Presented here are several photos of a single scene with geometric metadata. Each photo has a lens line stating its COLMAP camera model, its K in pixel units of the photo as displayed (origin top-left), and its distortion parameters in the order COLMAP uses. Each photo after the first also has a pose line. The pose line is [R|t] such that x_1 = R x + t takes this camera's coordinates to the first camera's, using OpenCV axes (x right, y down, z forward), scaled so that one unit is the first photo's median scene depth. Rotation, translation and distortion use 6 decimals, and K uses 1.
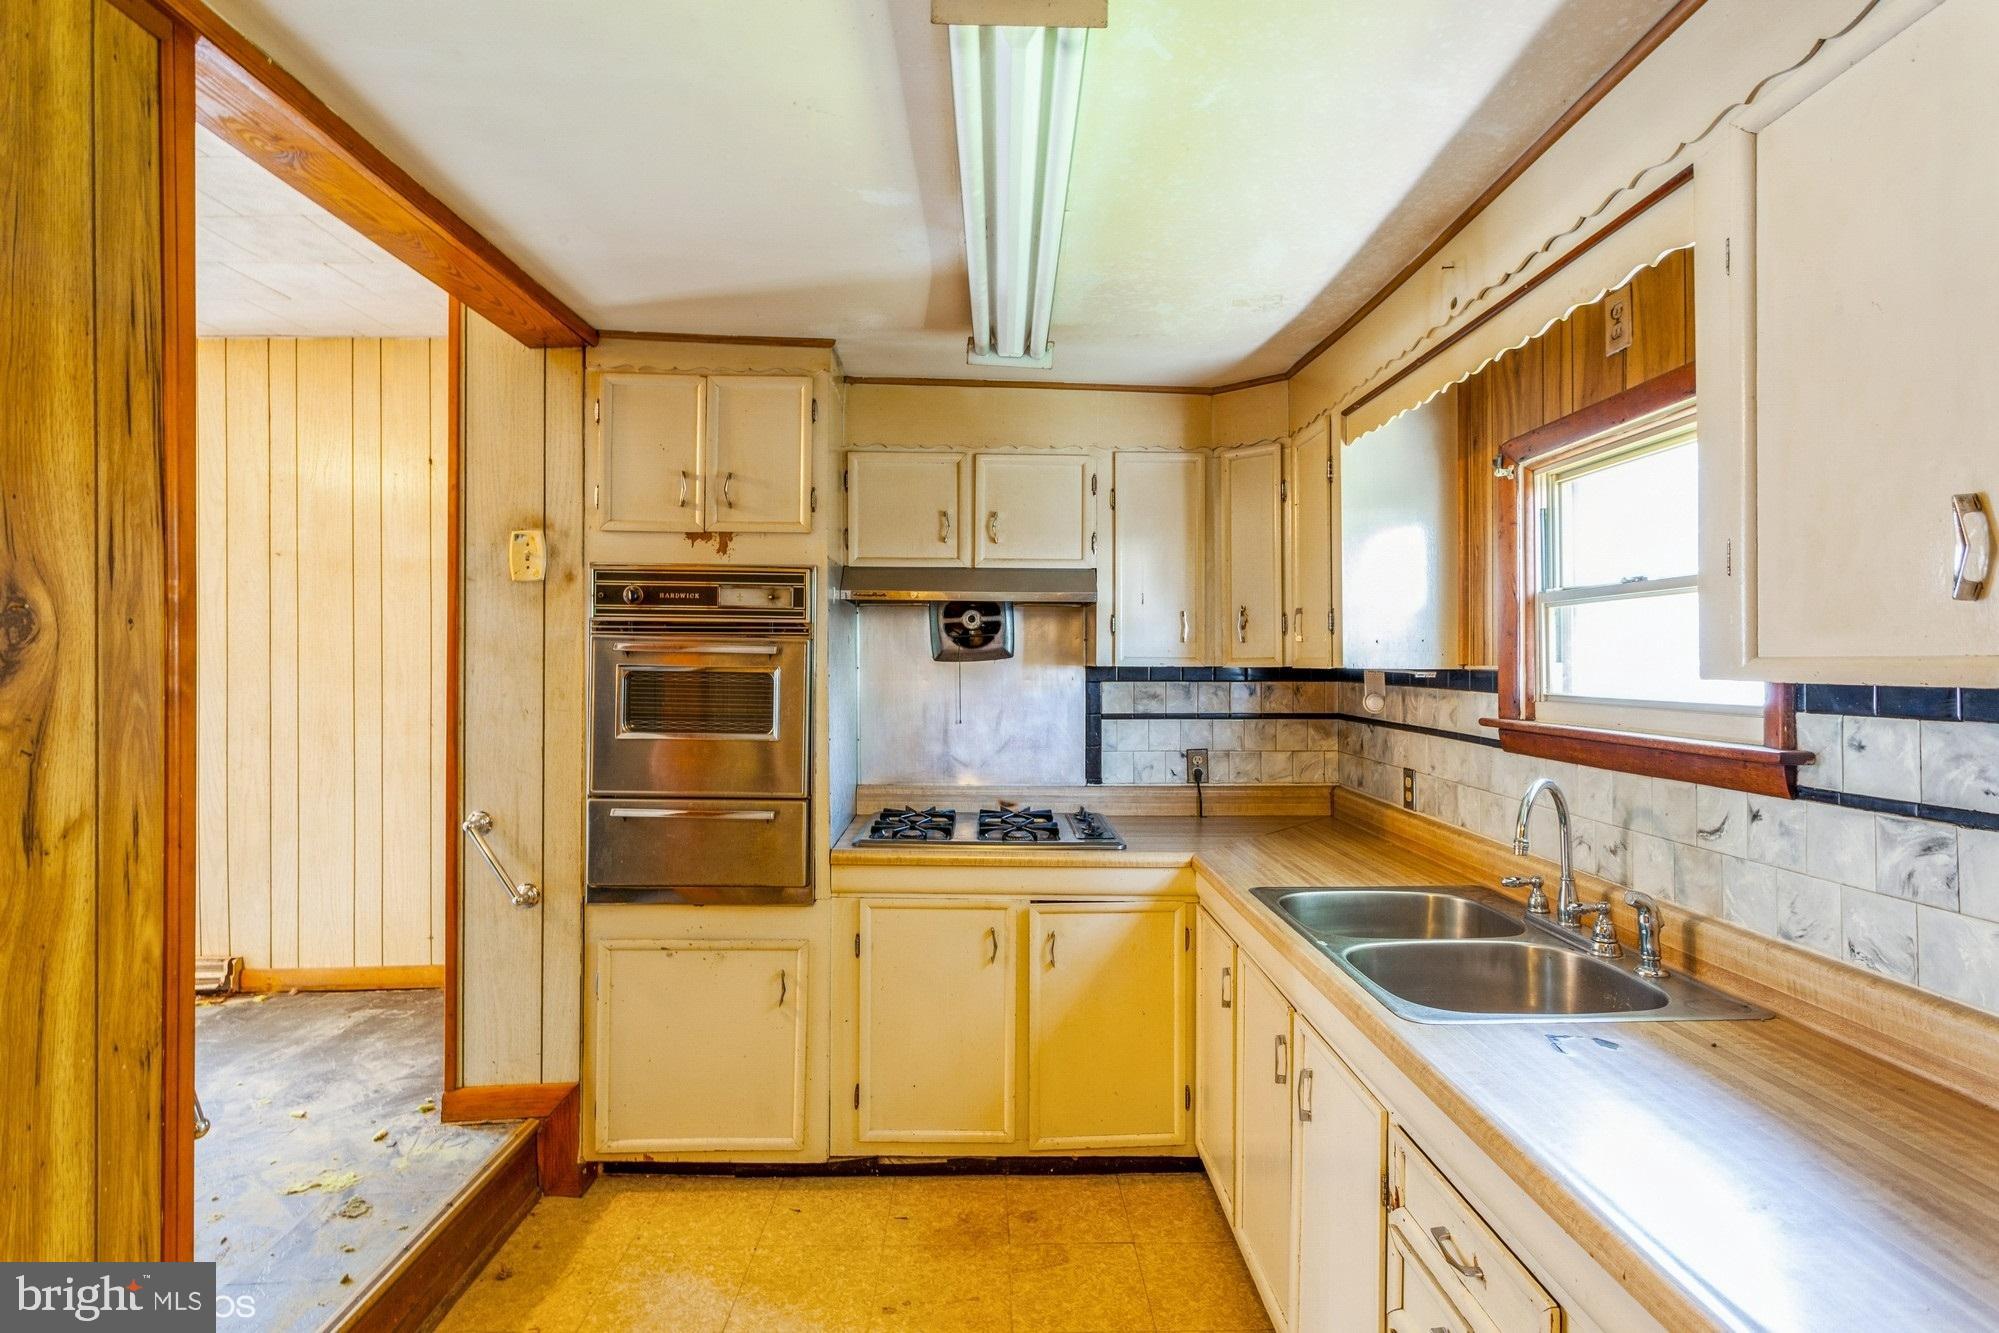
lens RADIAL K [[958.7, 0, 995.1], [0, 958.7, 657.5], [0, 0, 1]] dist [-0.000564, 0.000749]
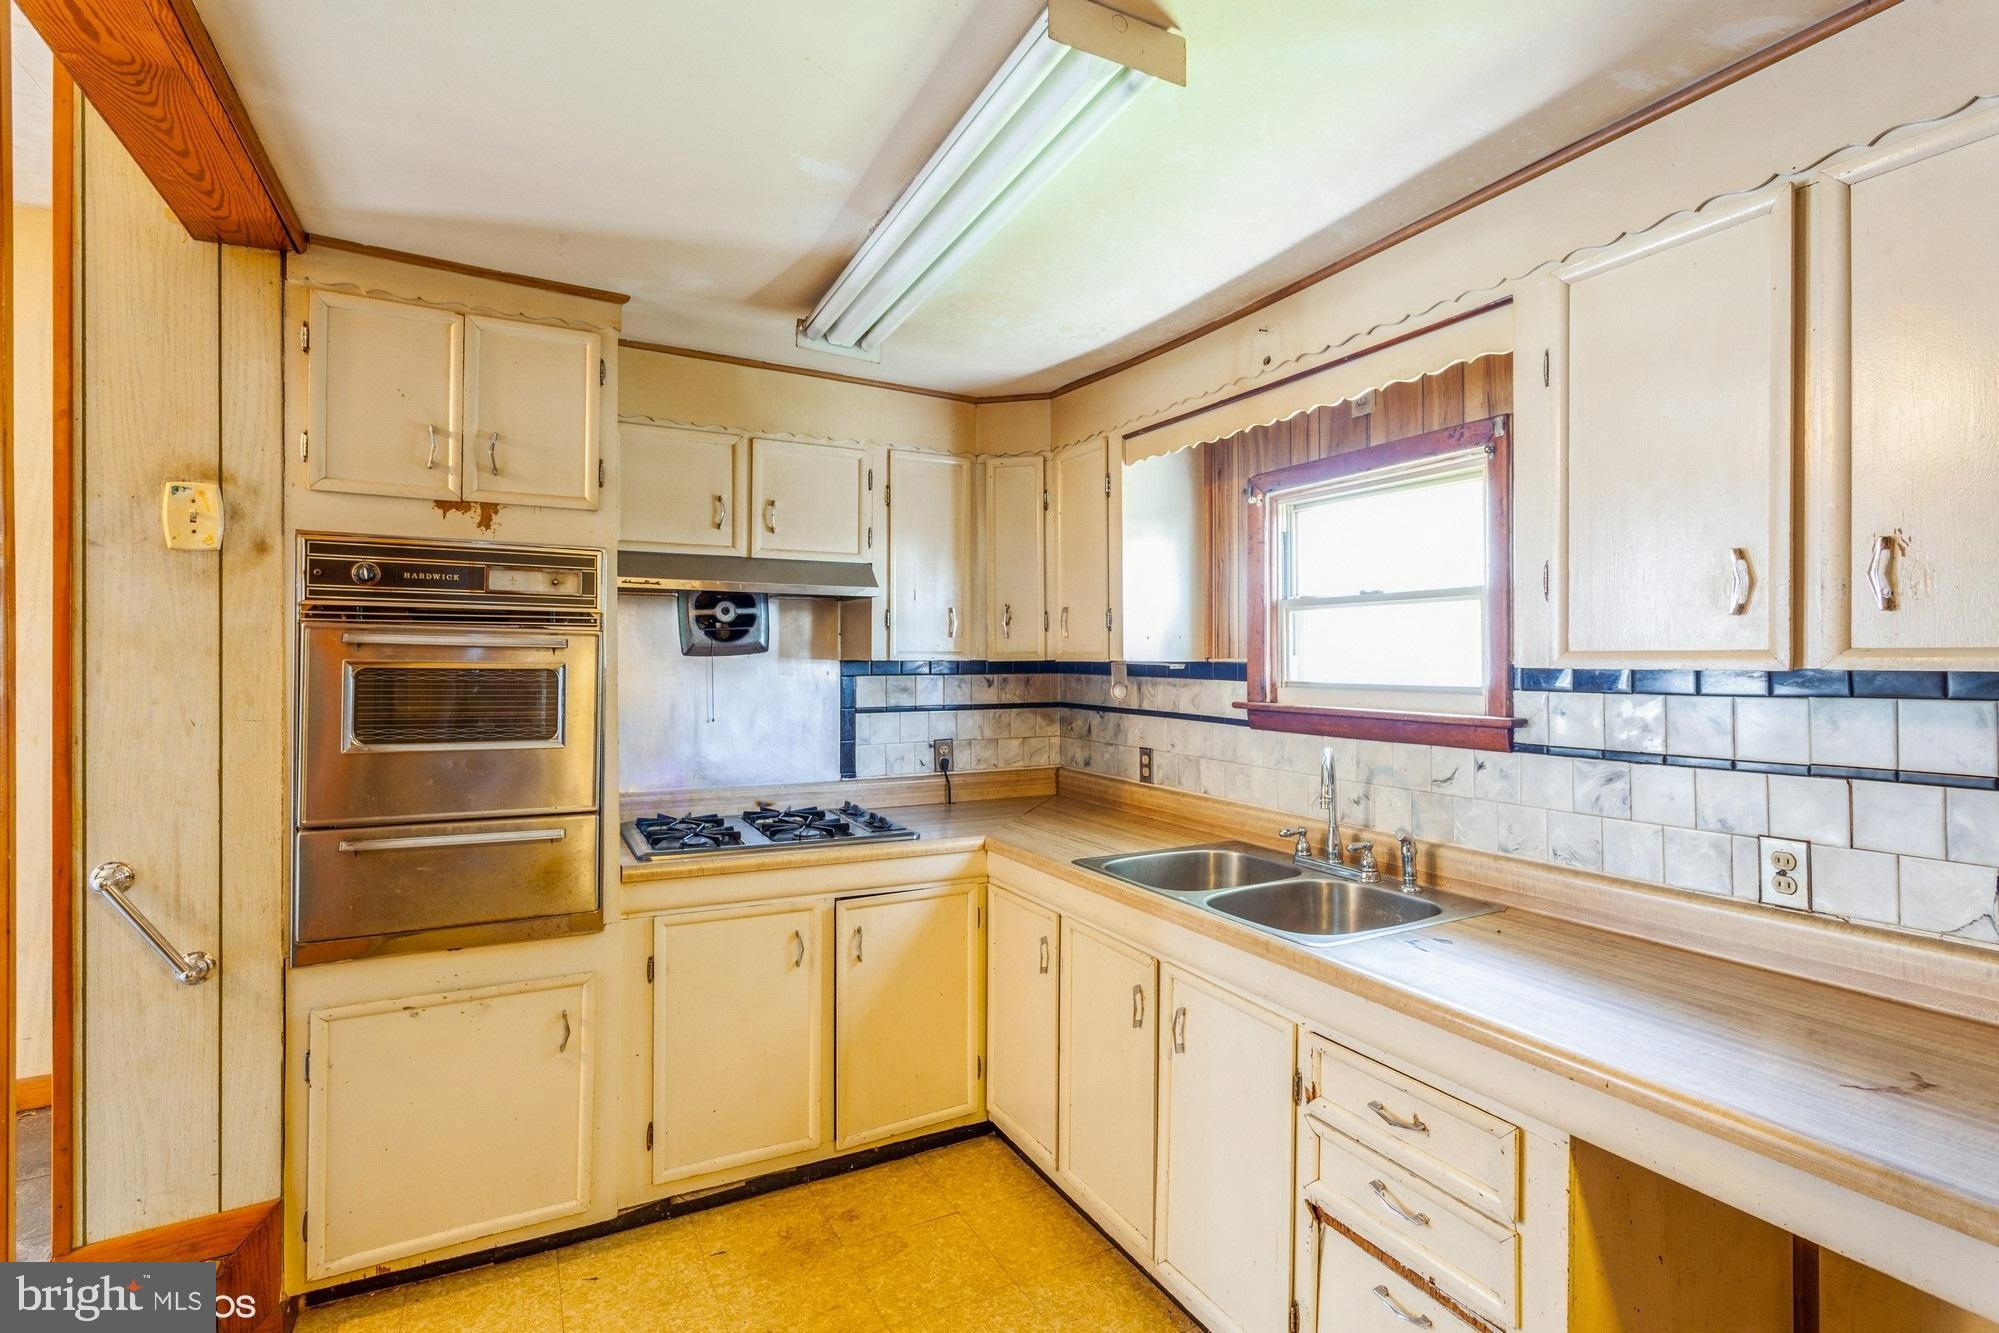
lens RADIAL K [[960.4, 0, 1000.9], [0, 960.4, 656.0], [0, 0, 1]] dist [0.000019, 0.001069]
pose [[0.893719, -0.001557, 0.448625, -0.260992], [-0.000133, 0.999993, 0.003735, 0.000662], [-0.448628, -0.003398, 0.893712, 0.042885]]
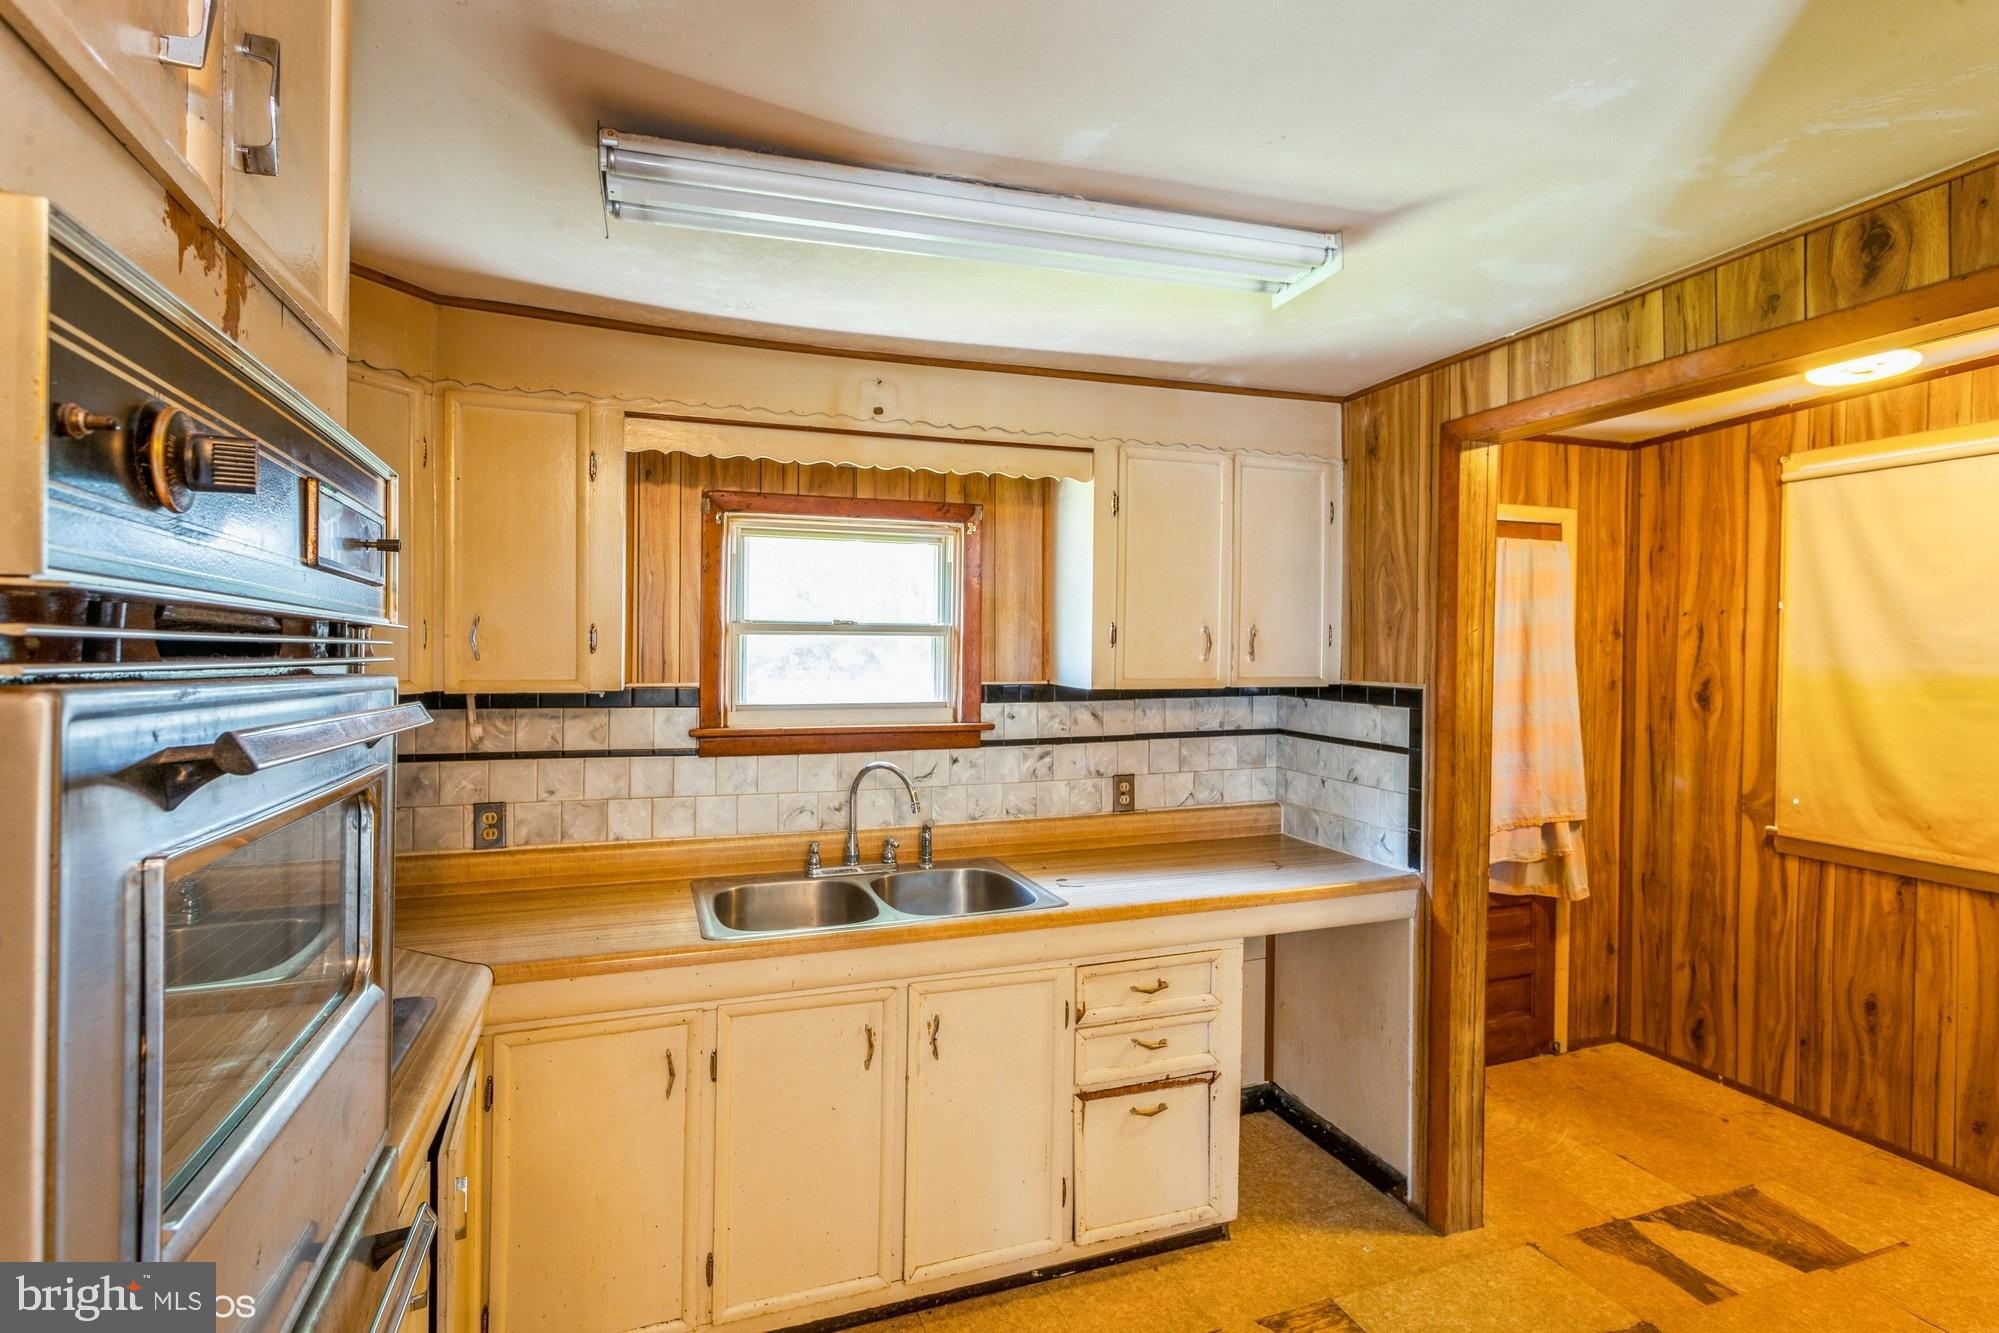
lens RADIAL K [[979.8, 0, 995.3], [0, 979.8, 658.6], [0, 0, 1]] dist [0.000189, 0.000346]
pose [[-0.325267, -0.006709, 0.945598, -0.600567], [-0.006940, 0.999965, 0.004707, -0.024610], [-0.945597, -0.005031, -0.325303, 0.904406]]
